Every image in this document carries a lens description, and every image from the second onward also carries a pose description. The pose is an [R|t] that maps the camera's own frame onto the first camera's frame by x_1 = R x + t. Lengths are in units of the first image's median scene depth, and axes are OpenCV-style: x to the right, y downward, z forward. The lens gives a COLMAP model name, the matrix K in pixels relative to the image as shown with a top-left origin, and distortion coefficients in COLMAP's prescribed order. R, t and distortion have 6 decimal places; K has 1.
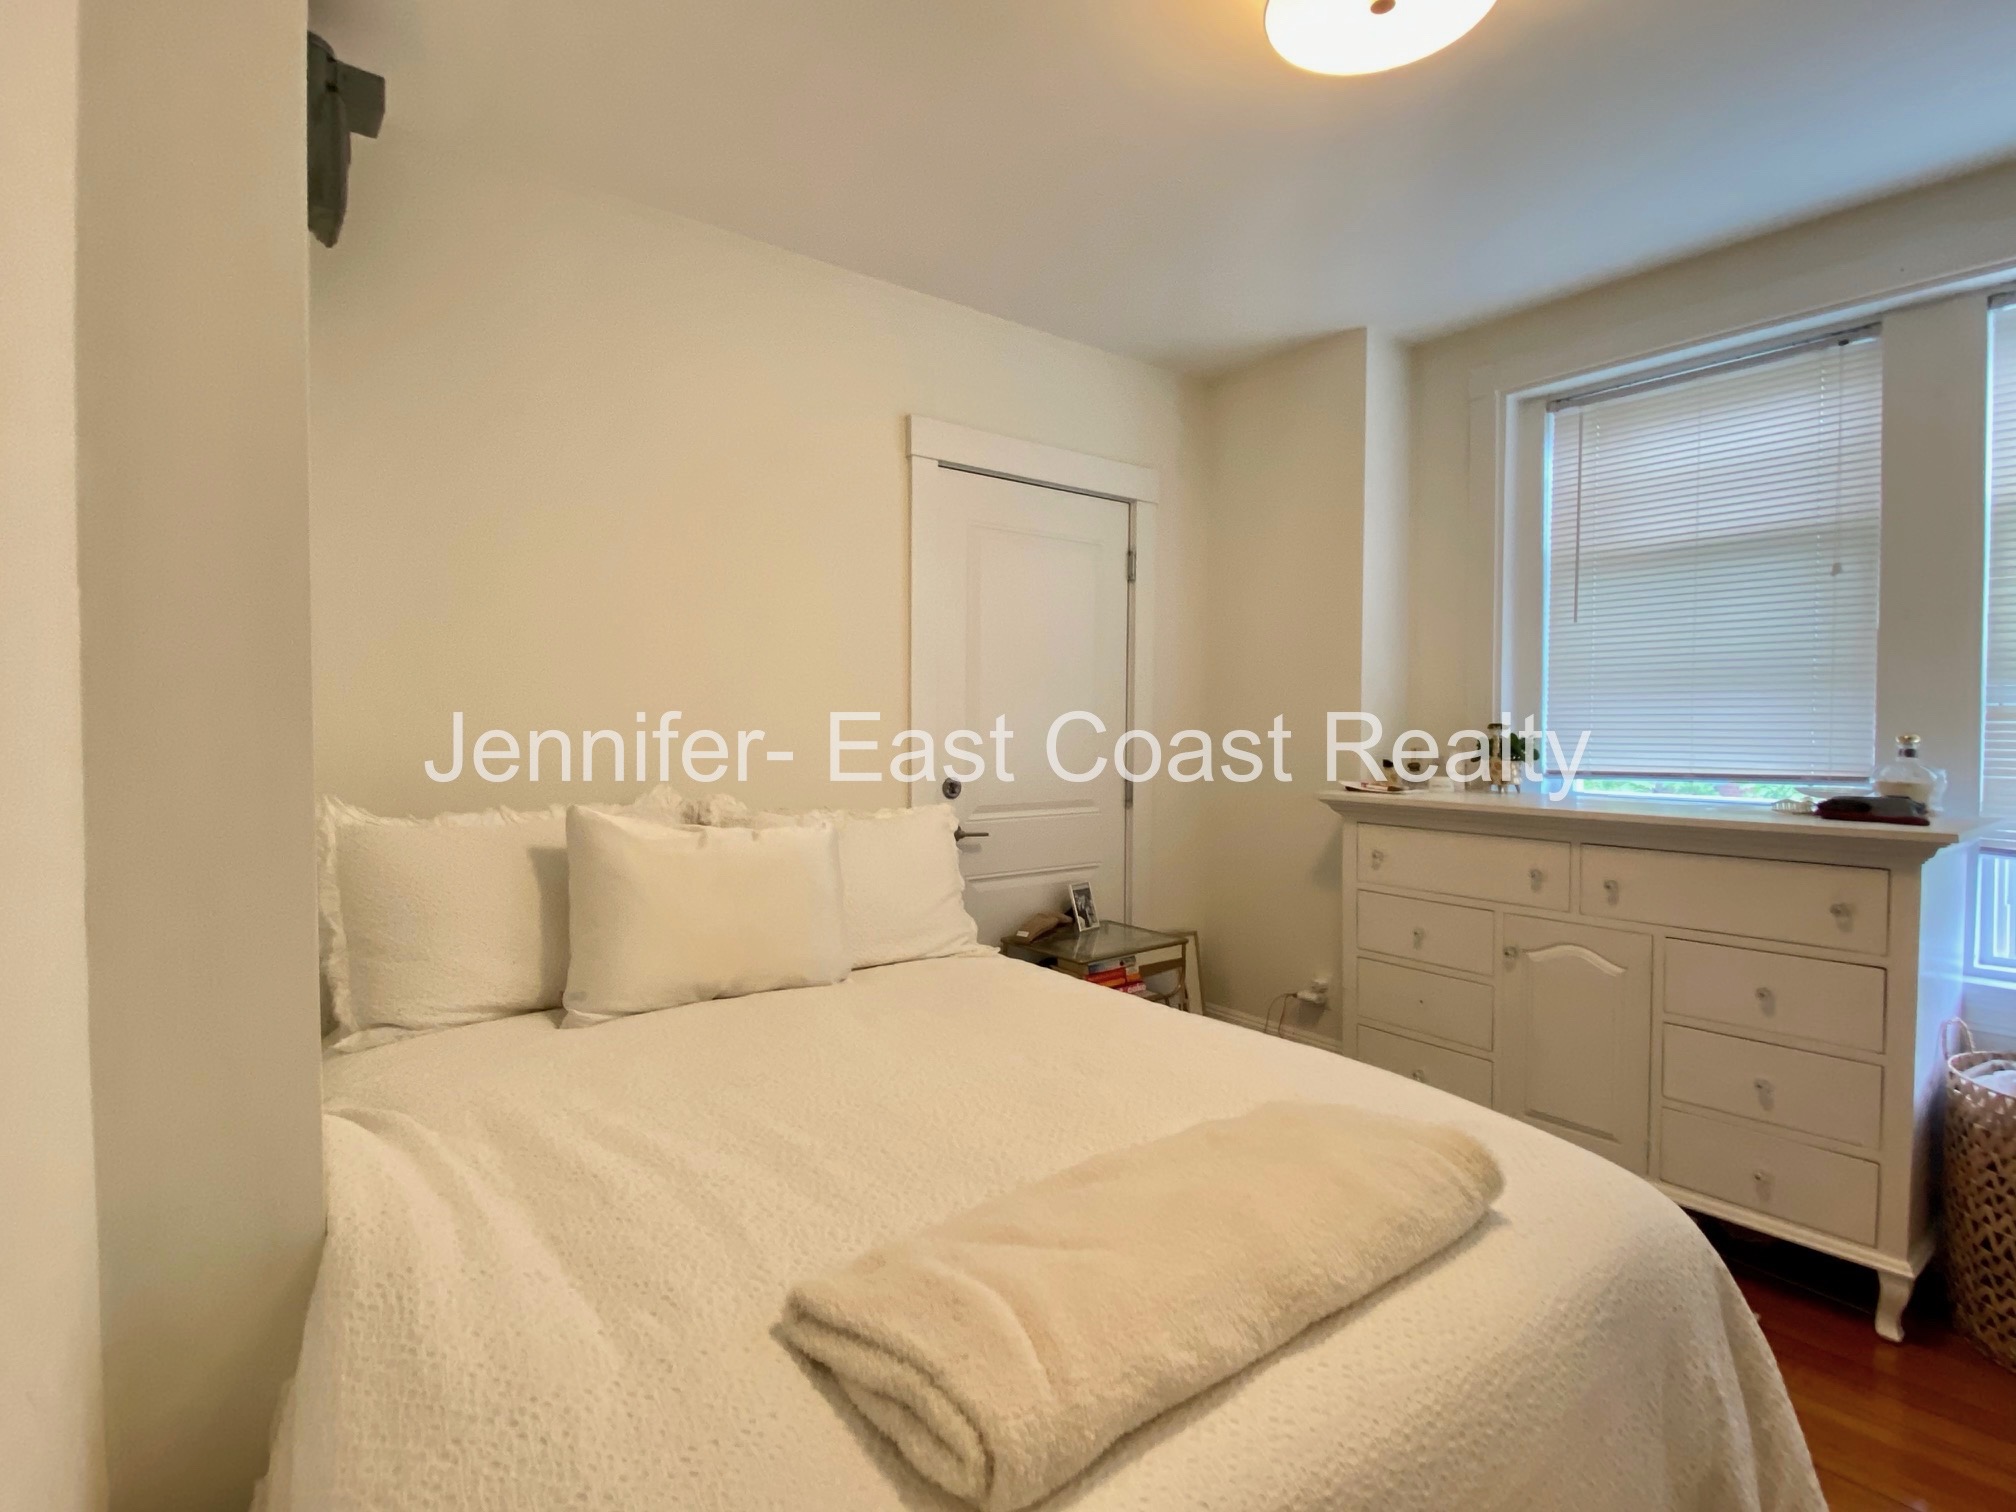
lens RADIAL K [[1005.1, 0, 1005.1], [0, 1005.1, 750.3], [0, 0, 1]] dist [0.016493, -0.019164]
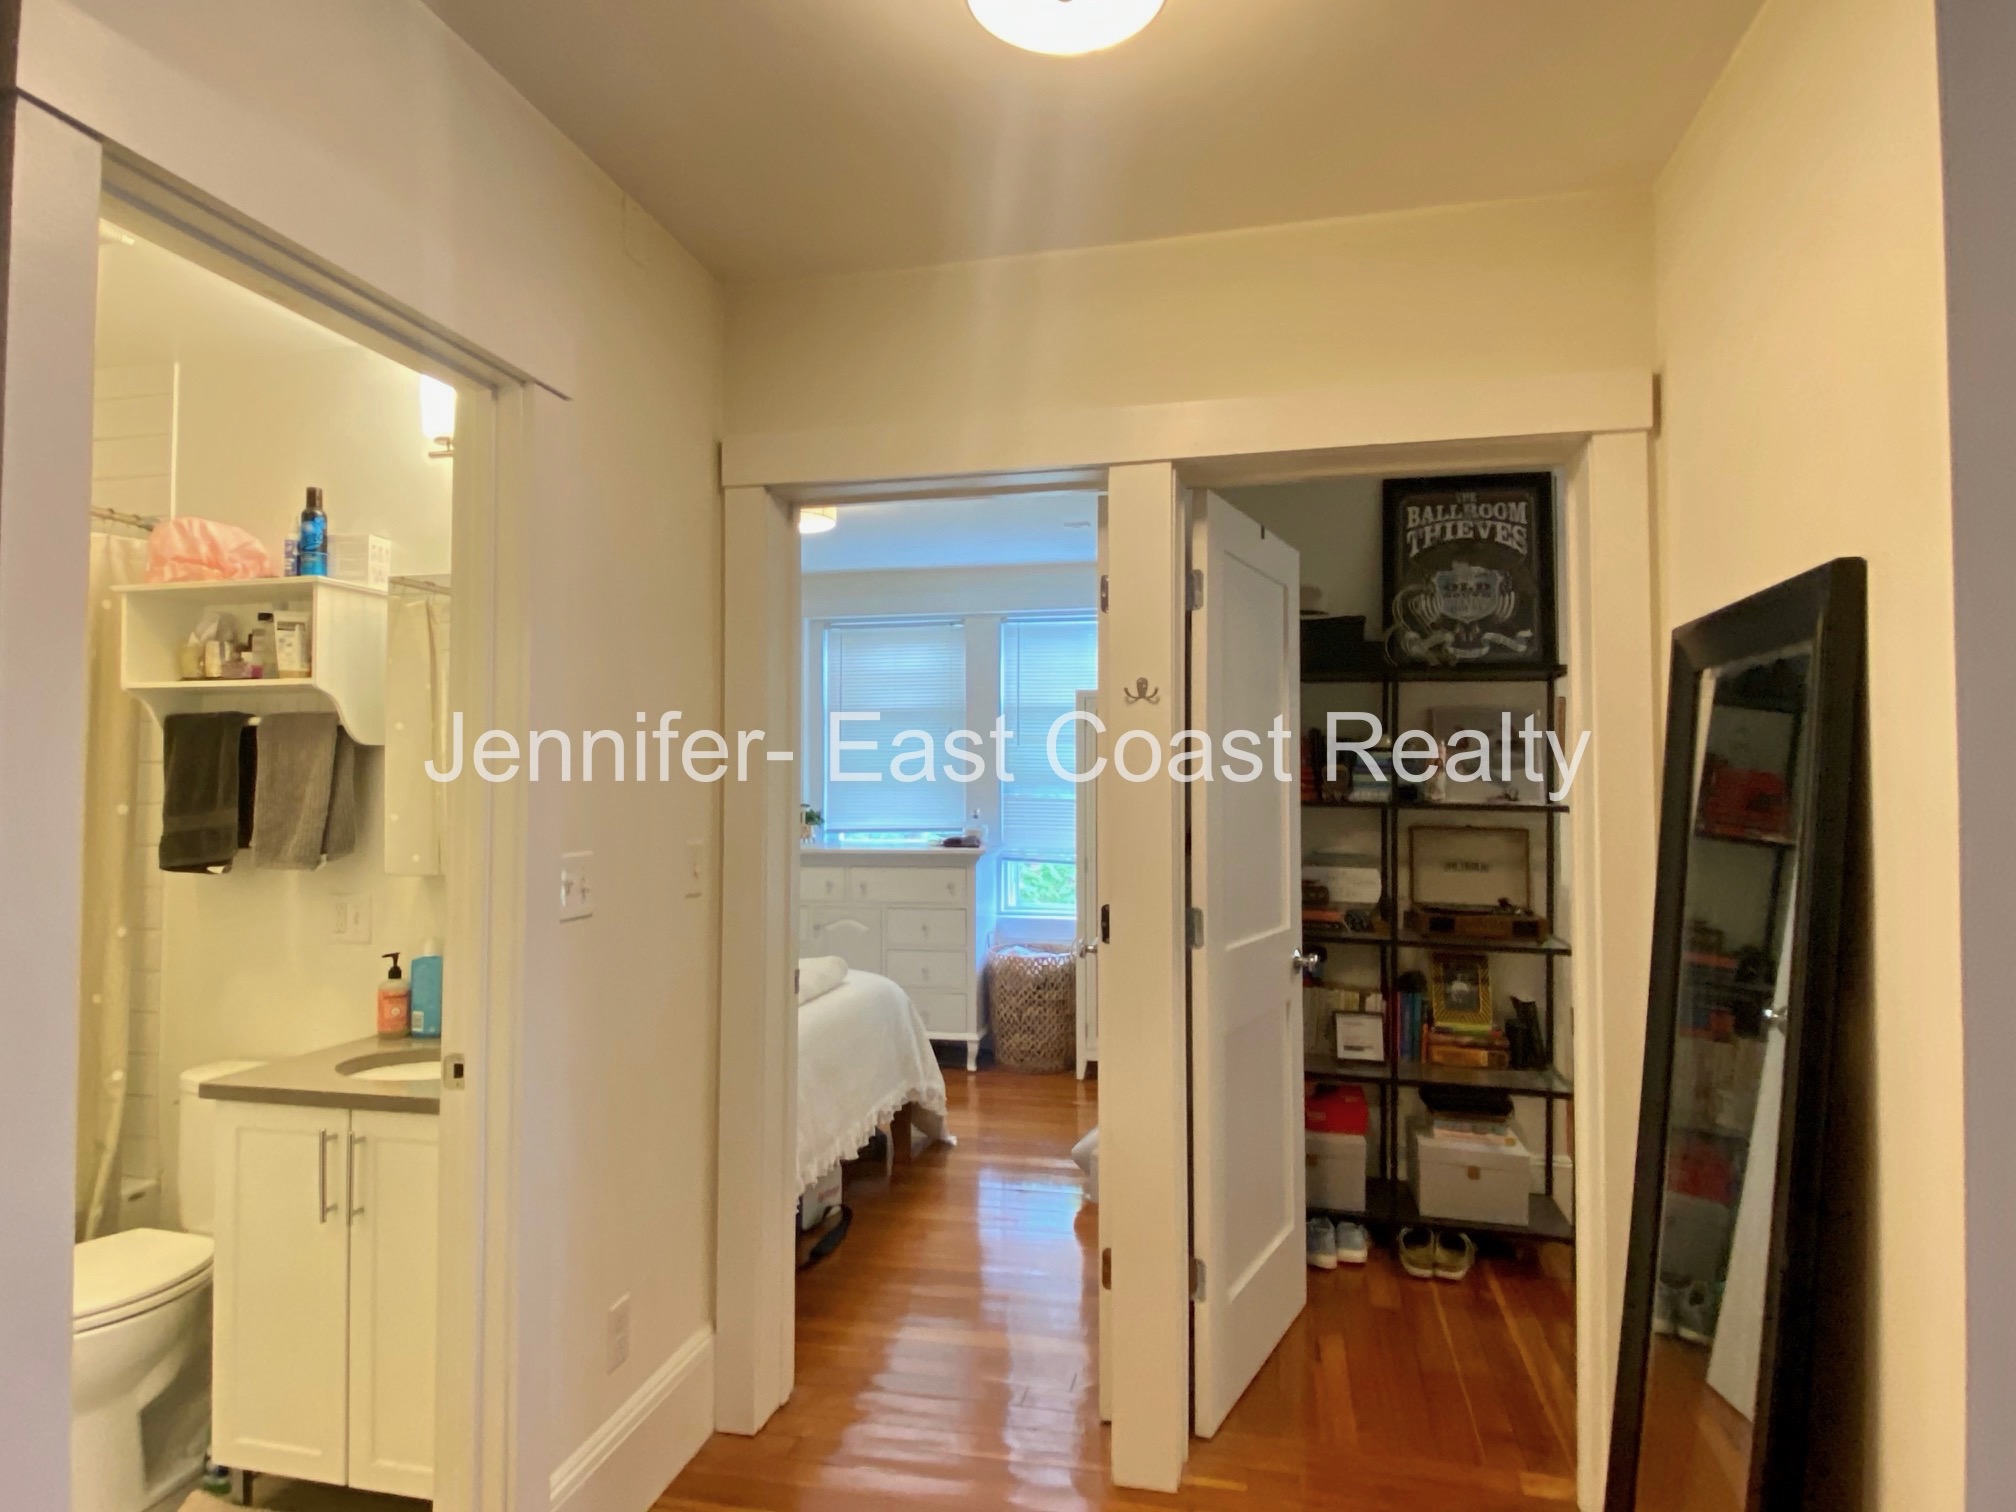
lens RADIAL K [[1101.8, 0, 1008.0], [0, 1101.8, 756.0], [0, 0, 1]] dist [0.045032, -0.000183]
pose [[0.761352, 0.012243, 0.648223, -0.619752], [0.018891, 0.998978, -0.041056, -0.029875], [-0.648063, 0.043504, 0.760343, -0.887614]]
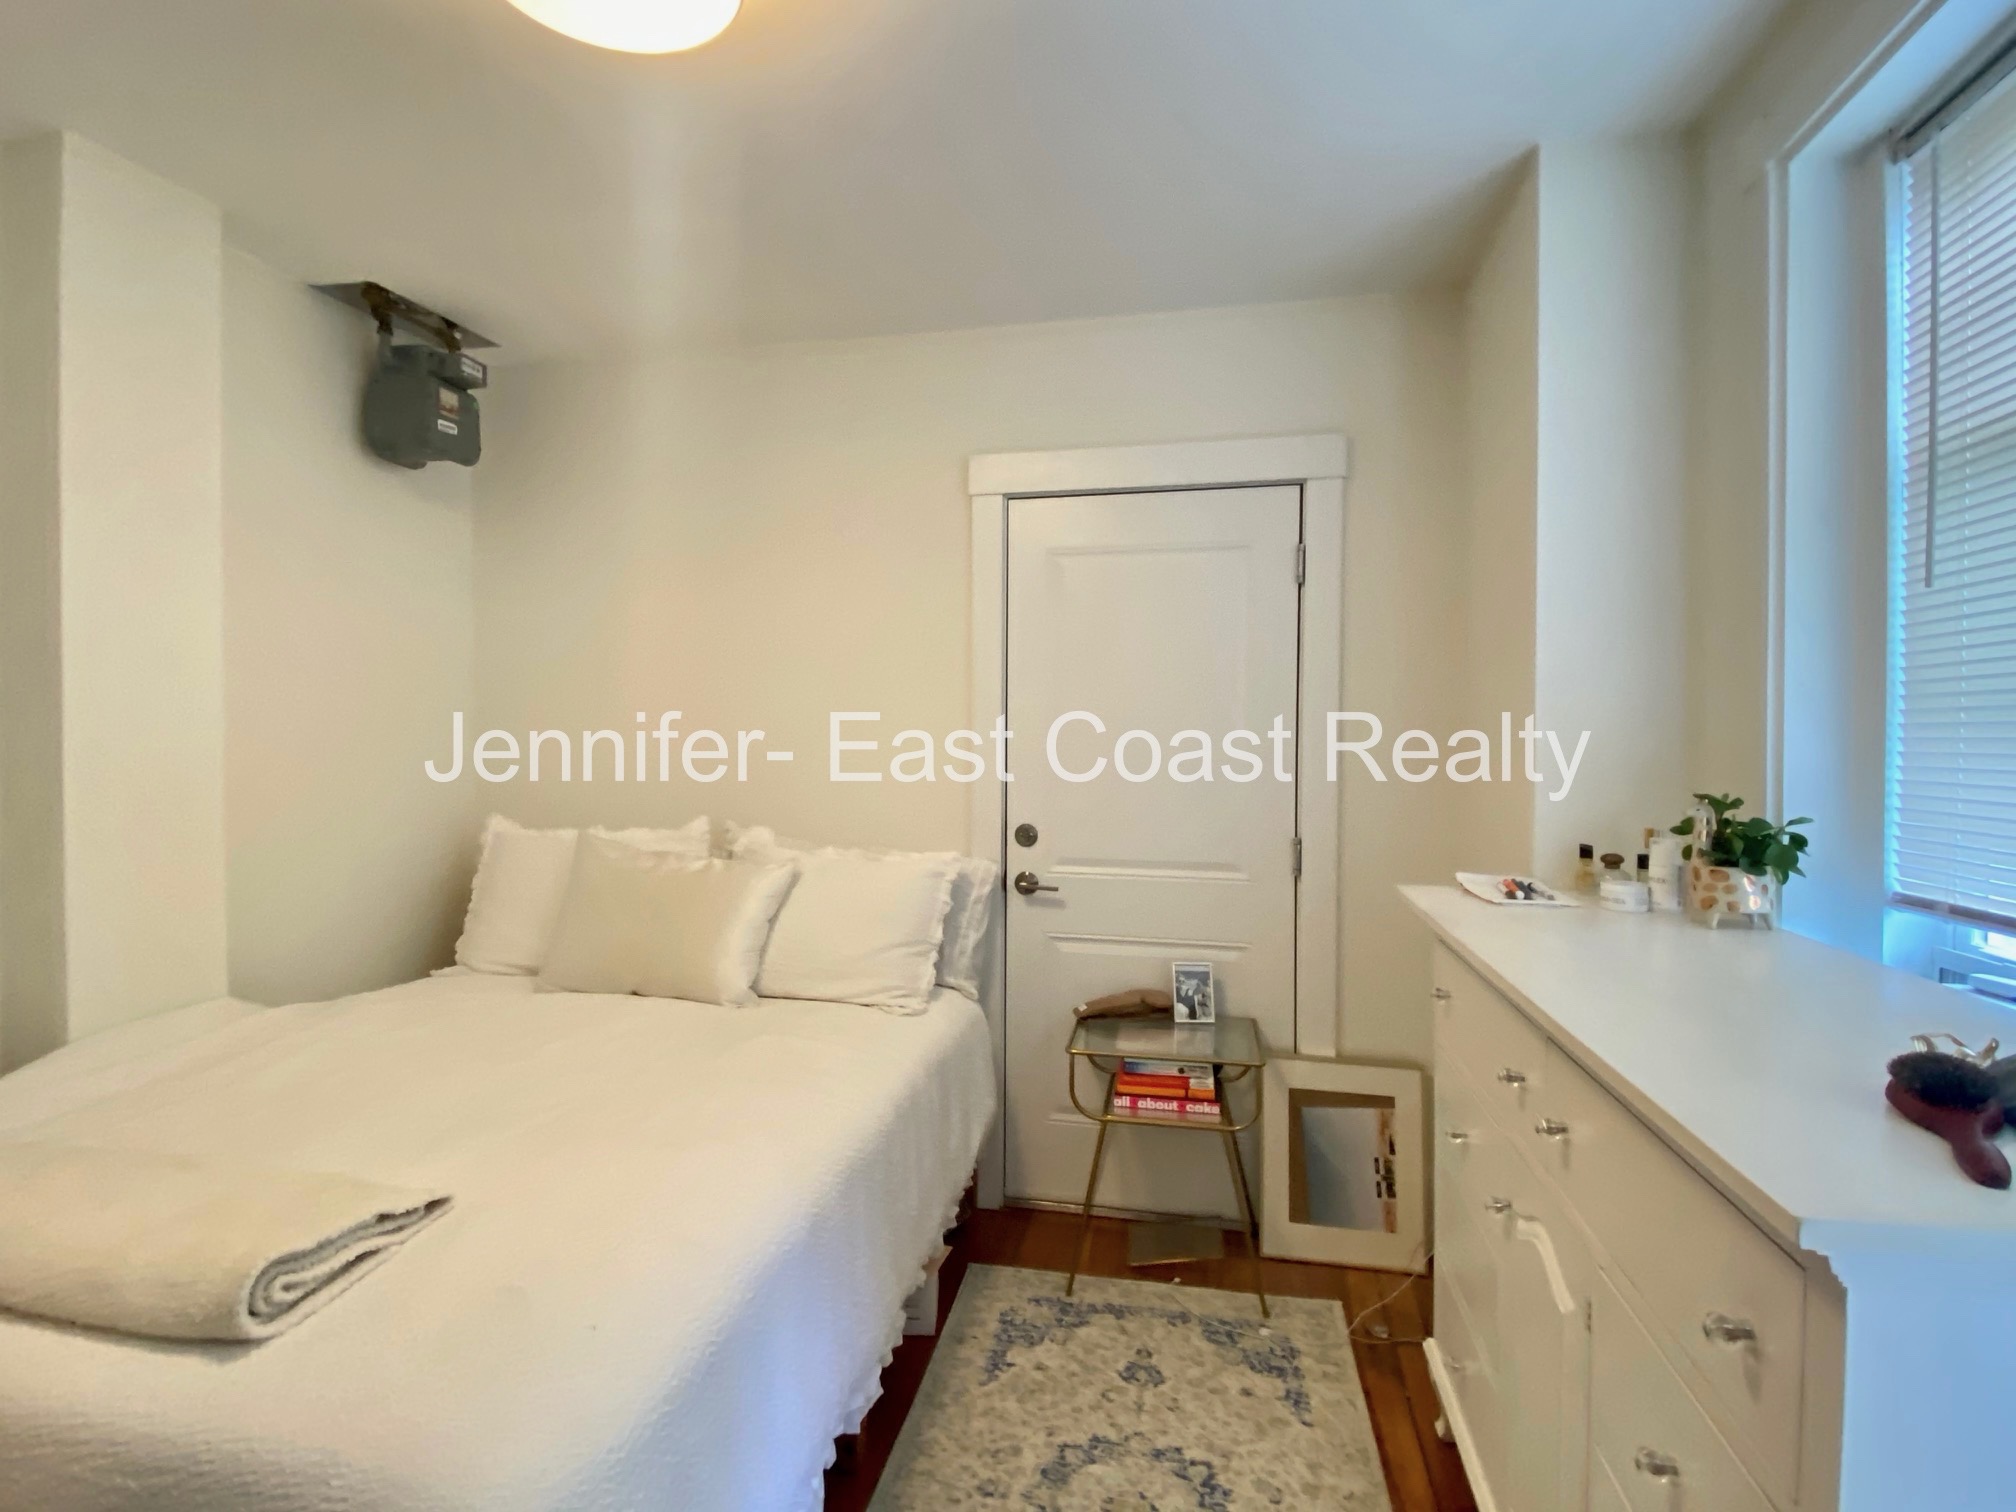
lens RADIAL K [[1005.1, 0, 1005.1], [0, 1005.1, 750.3], [0, 0, 1]] dist [0.016493, -0.019164]
pose [[0.639569, 0.005101, -0.768717, 0.833738], [-0.018977, 0.999778, -0.009155, -0.043340], [0.768500, 0.020443, 0.639524, 0.485002]]
